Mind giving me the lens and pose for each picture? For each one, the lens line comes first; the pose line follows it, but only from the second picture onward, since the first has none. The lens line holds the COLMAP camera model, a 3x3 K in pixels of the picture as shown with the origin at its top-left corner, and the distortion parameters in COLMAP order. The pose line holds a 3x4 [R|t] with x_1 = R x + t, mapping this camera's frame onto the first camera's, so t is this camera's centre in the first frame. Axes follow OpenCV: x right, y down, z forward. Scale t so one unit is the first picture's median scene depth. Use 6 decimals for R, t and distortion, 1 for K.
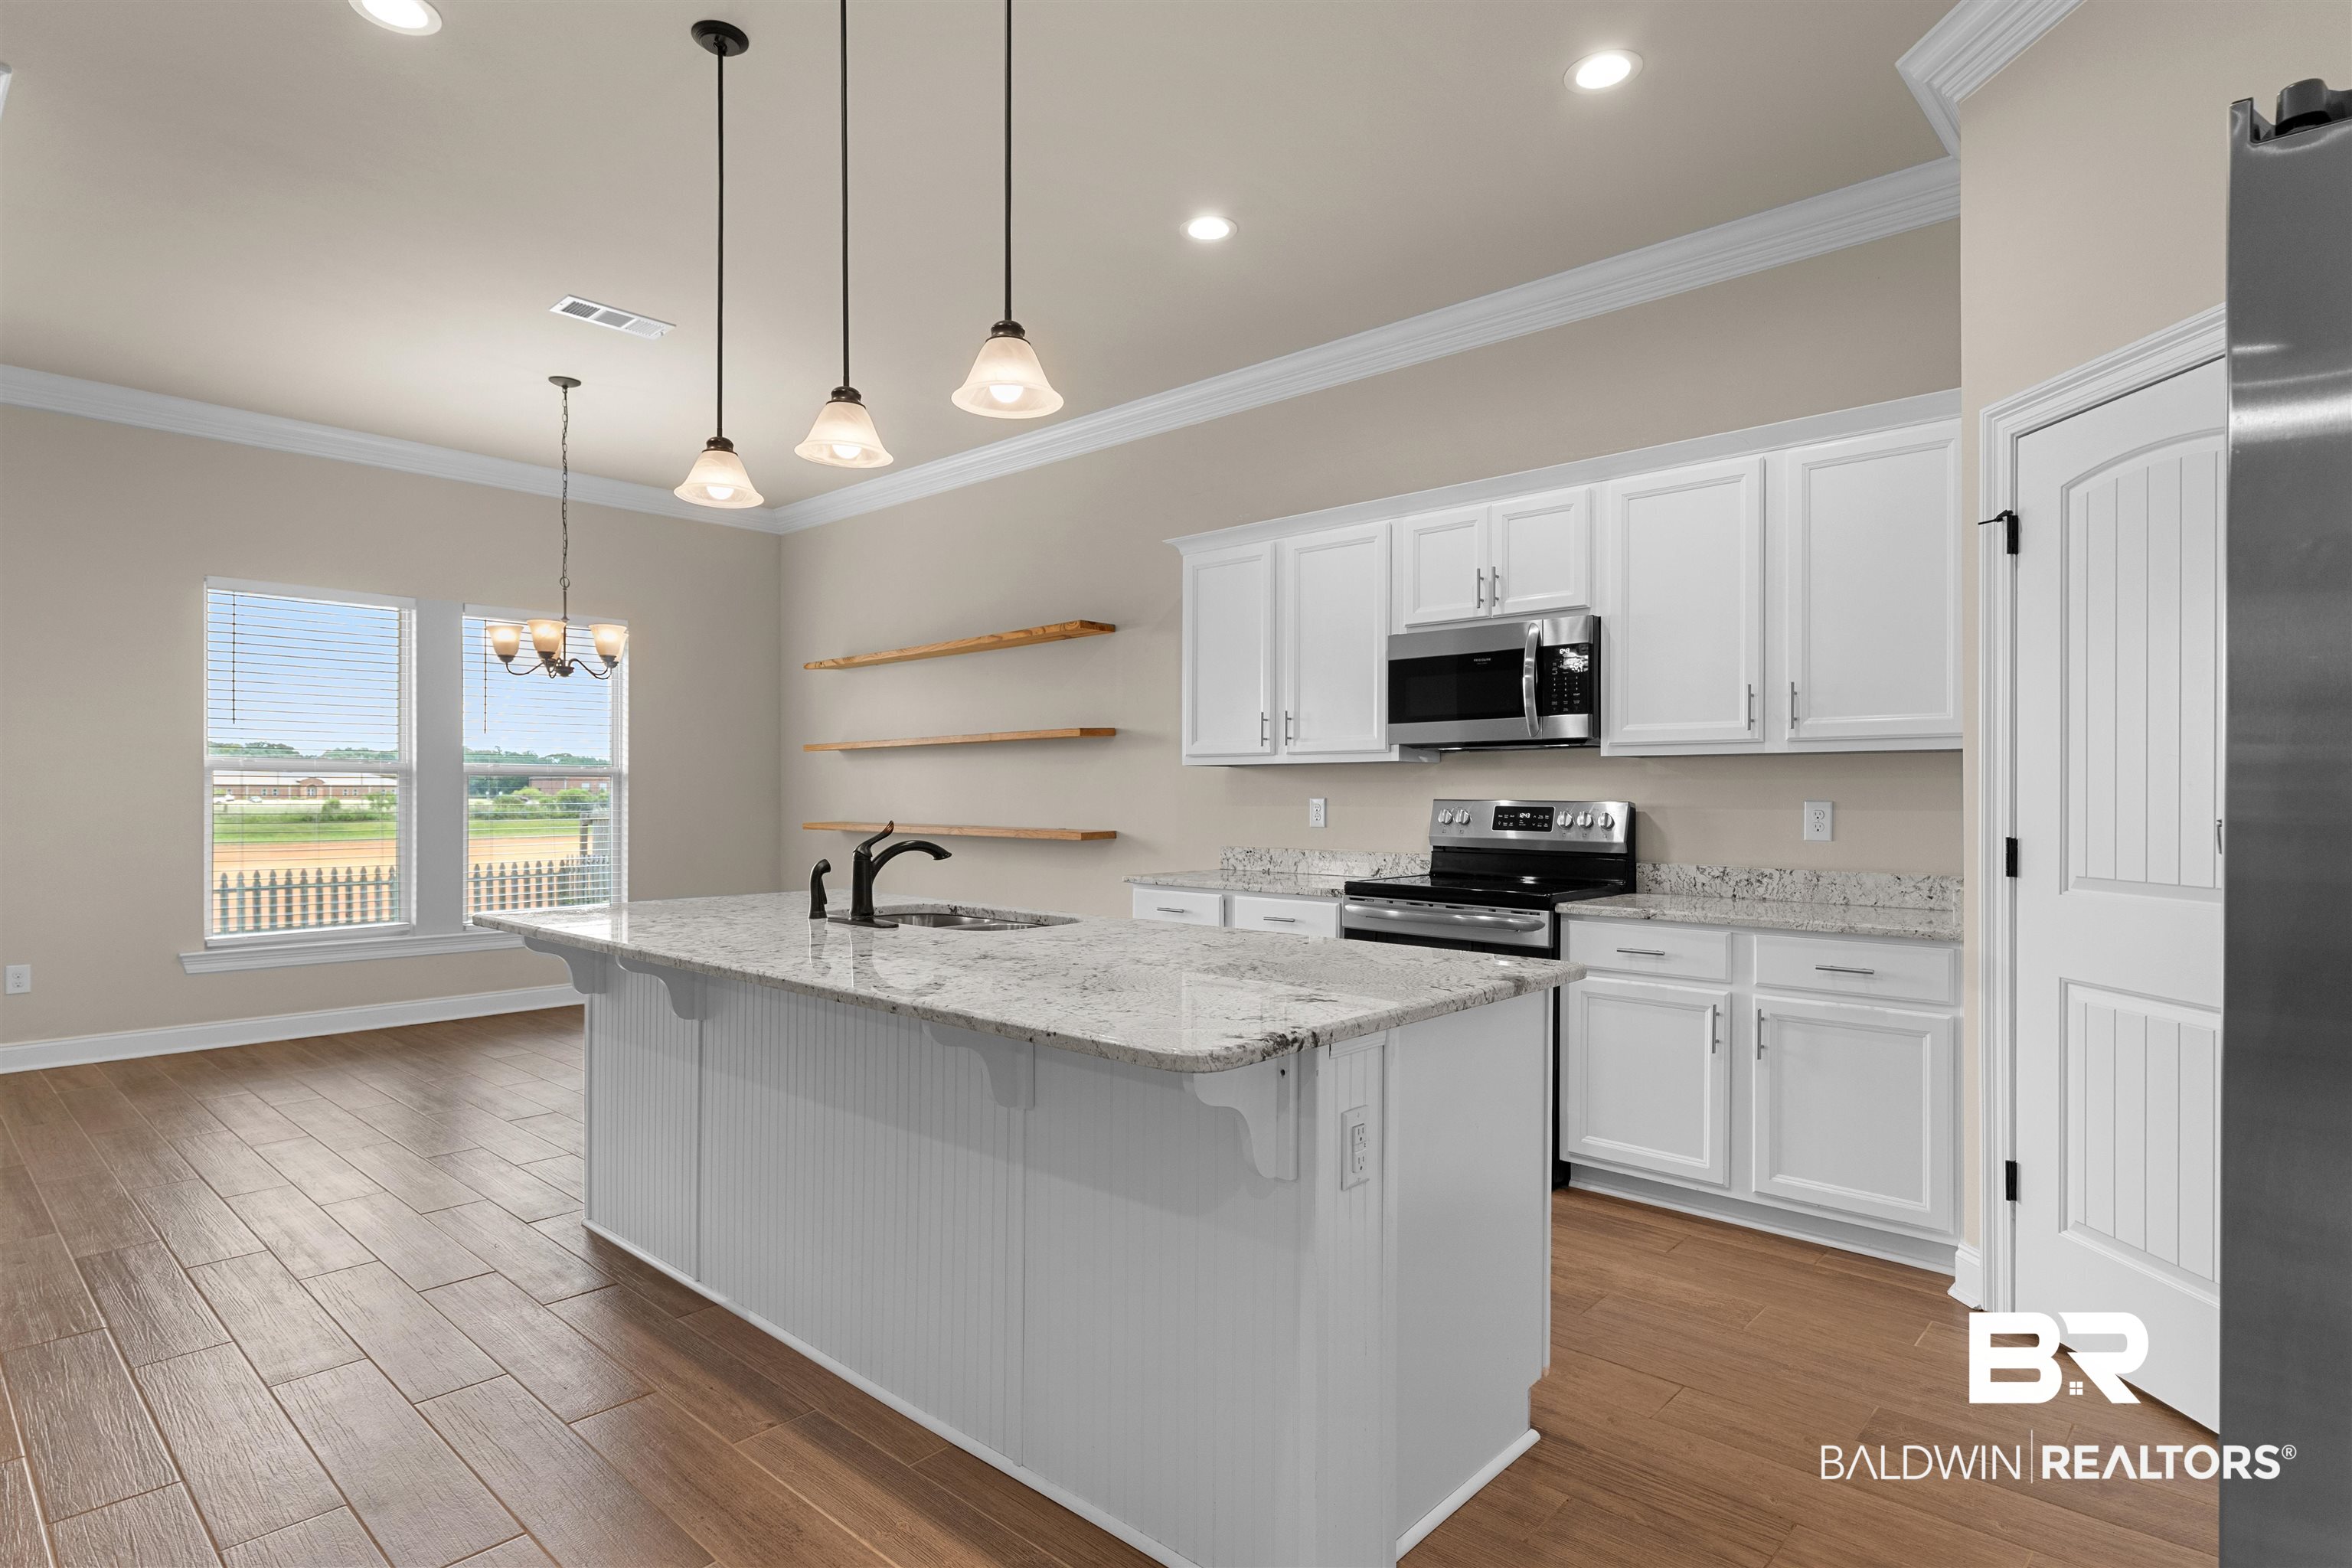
lens RADIAL K [[1191.5, 0, 1188.2], [0, 1191.5, 794.9], [0, 0, 1]] dist [0.013830, -0.000836]
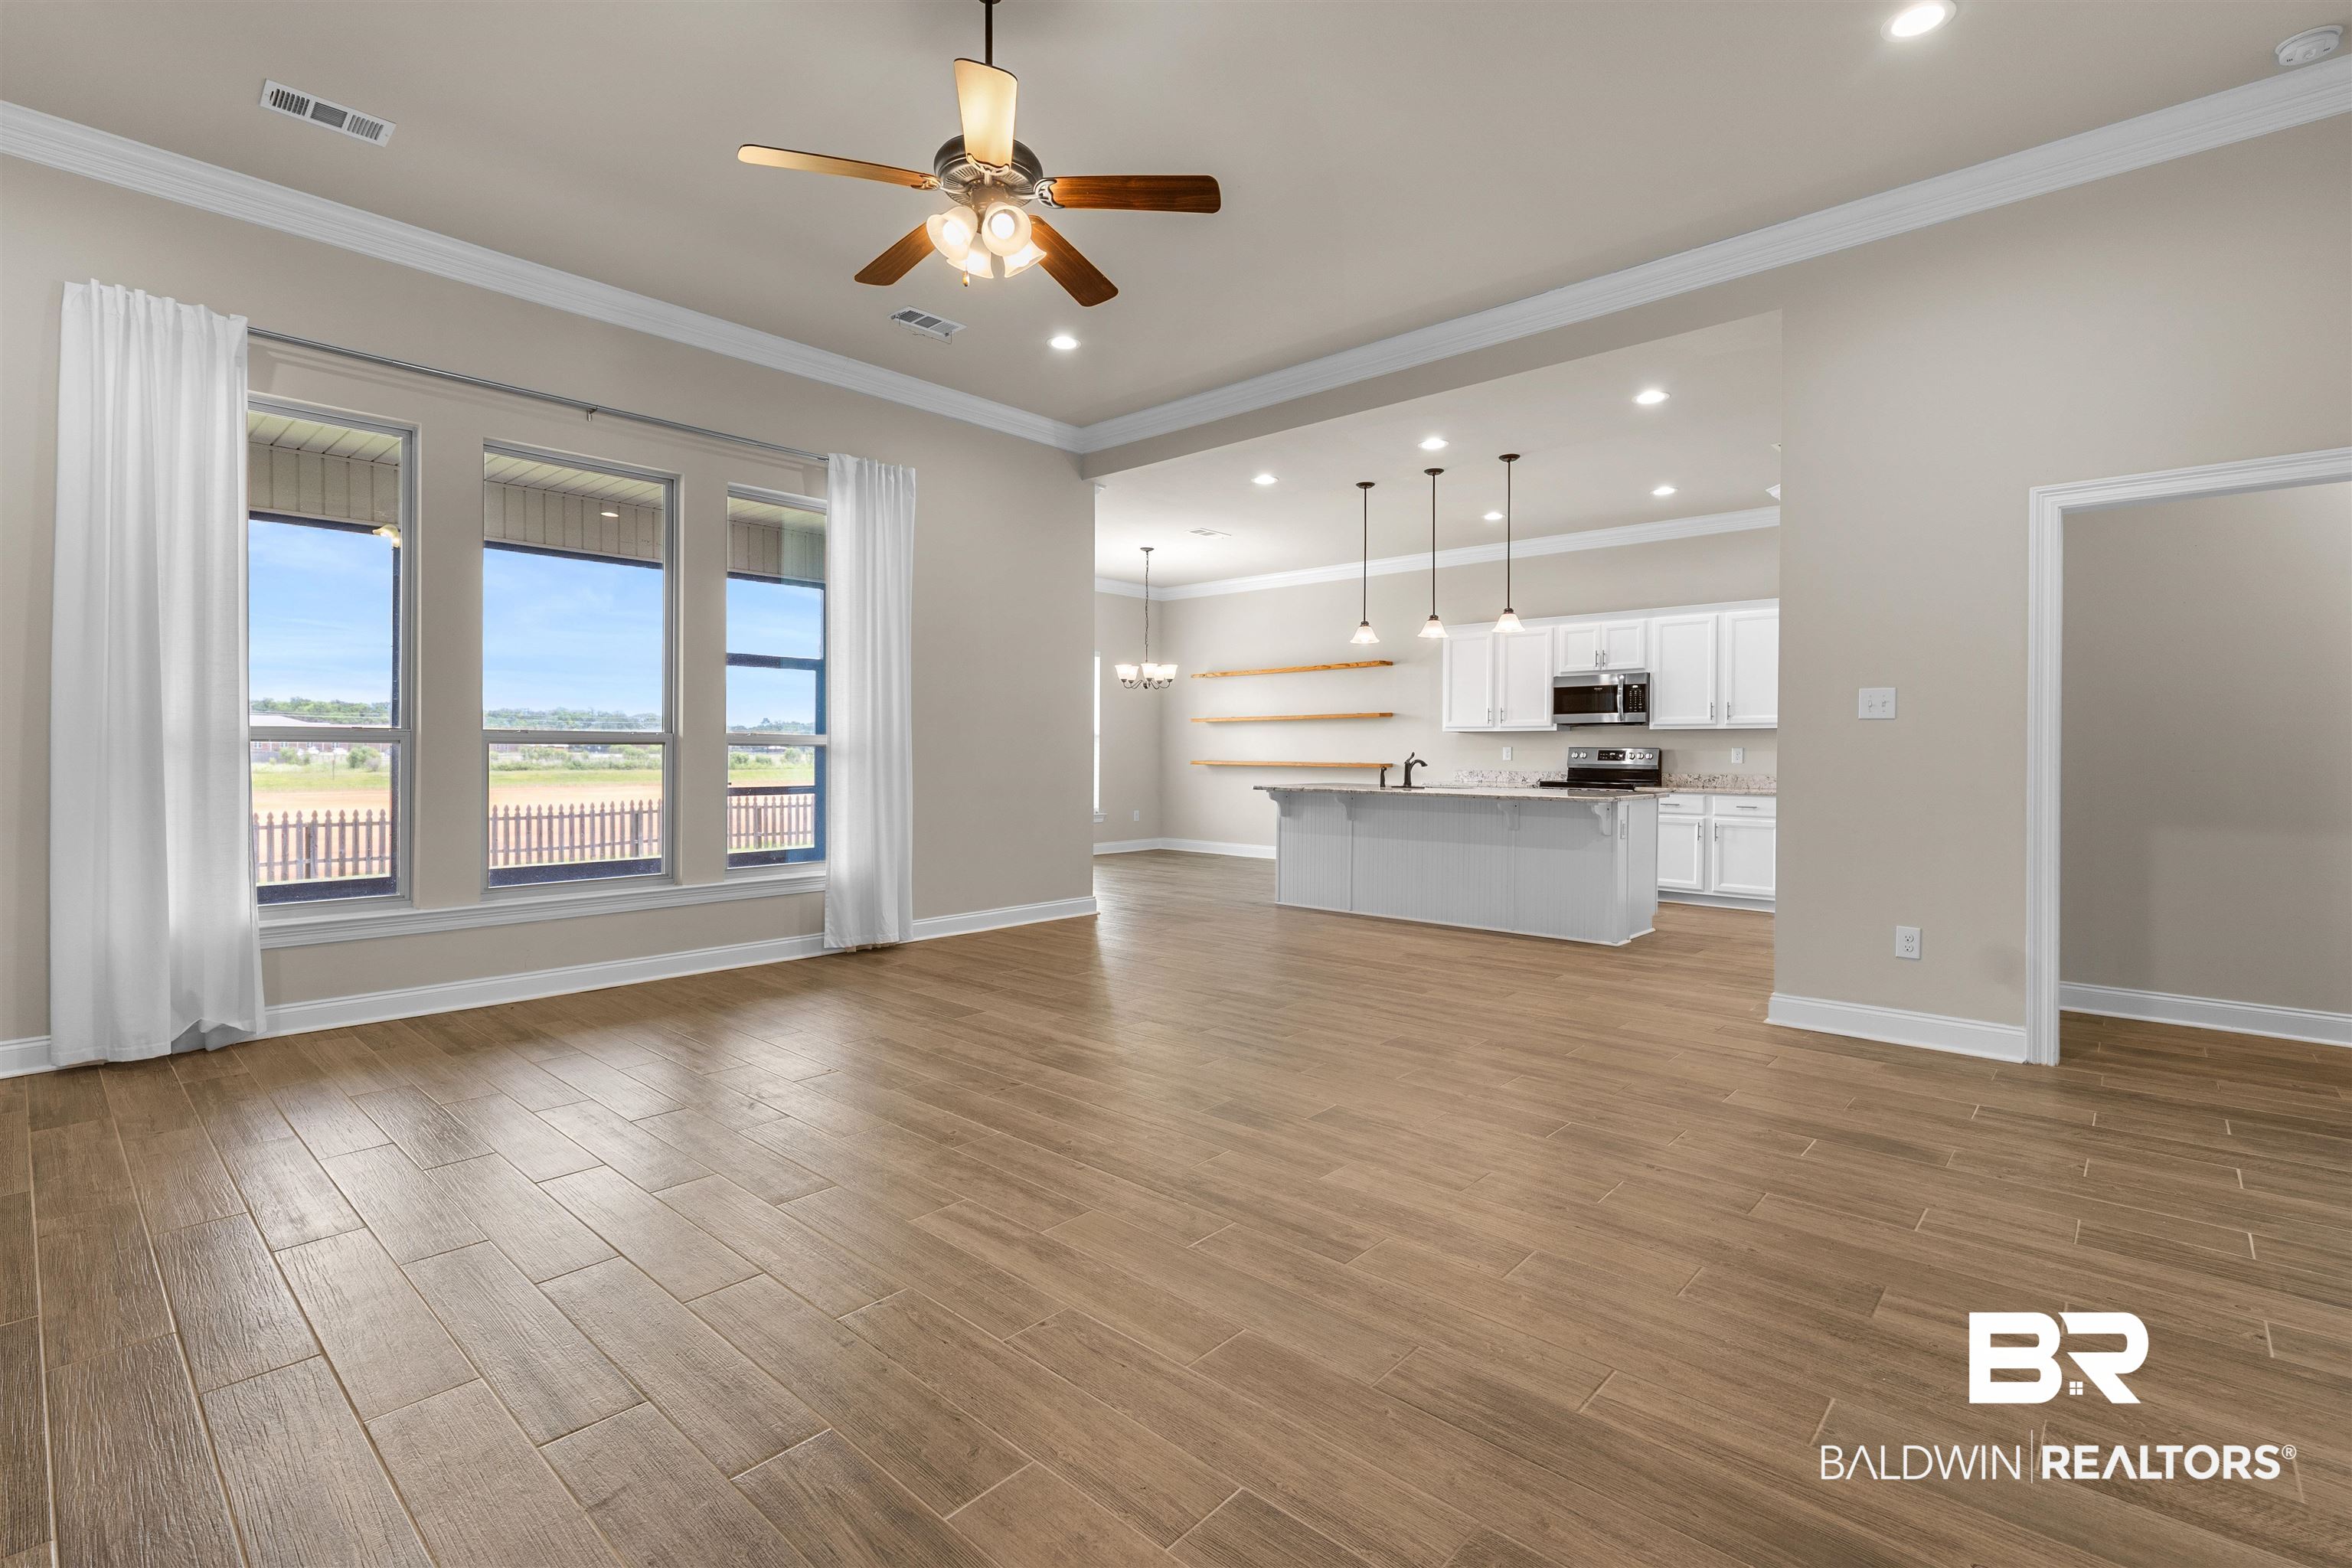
lens RADIAL K [[1086.5, 0, 1137.0], [0, 1086.5, 761.5], [0, 0, 1]] dist [0.000254, 0.000472]
pose [[0.999859, 0.004659, -0.016104, -0.551090], [-0.004511, 0.999947, 0.009227, 0.014961], [0.016146, -0.009154, 0.999828, -1.028596]]
